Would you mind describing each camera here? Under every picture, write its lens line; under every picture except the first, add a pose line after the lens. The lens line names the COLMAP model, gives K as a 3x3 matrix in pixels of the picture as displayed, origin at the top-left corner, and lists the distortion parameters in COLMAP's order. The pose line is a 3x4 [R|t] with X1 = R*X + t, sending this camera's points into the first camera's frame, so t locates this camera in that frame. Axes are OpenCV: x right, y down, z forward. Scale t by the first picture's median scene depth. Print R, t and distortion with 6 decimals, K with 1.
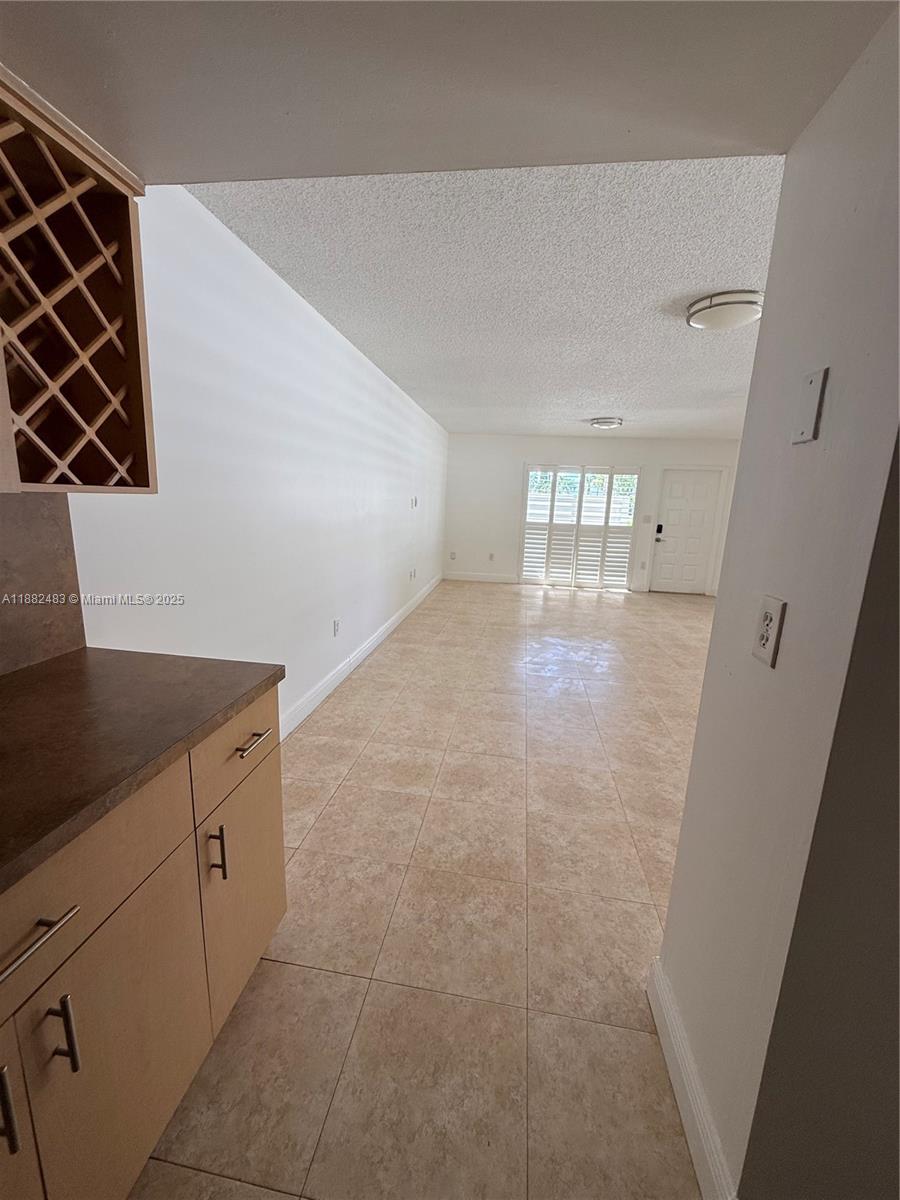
lens RADIAL K [[482.0, 0, 450.6], [0, 482.0, 595.7], [0, 0, 1]] dist [0.000826, 0.000129]
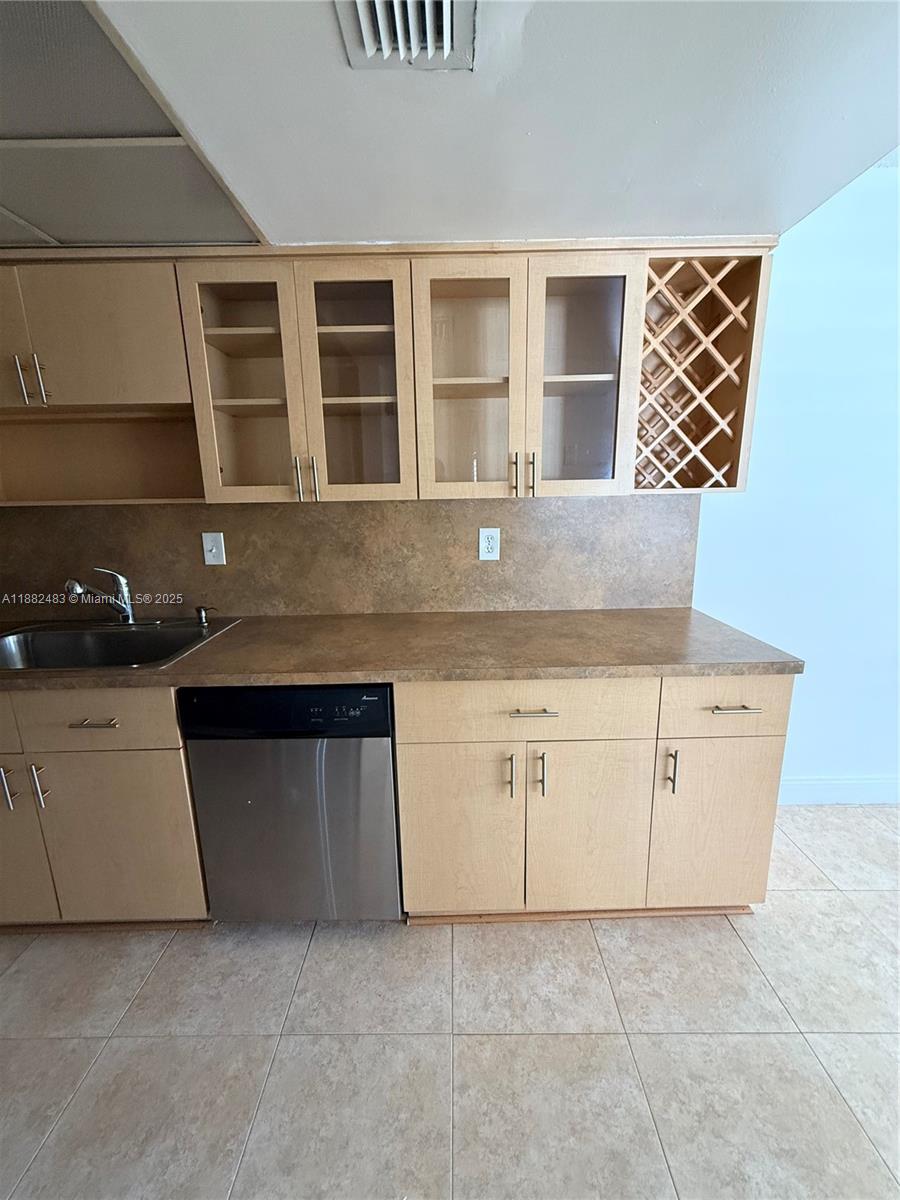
lens RADIAL K [[482.0, 0, 450.6], [0, 482.0, 595.7], [0, 0, 1]] dist [0.000826, 0.000129]
pose [[0.151011, 0.170330, -0.973747, 0.594812], [-0.176793, 0.973816, 0.142924, -0.000308], [0.972594, 0.150569, 0.177170, 0.121337]]
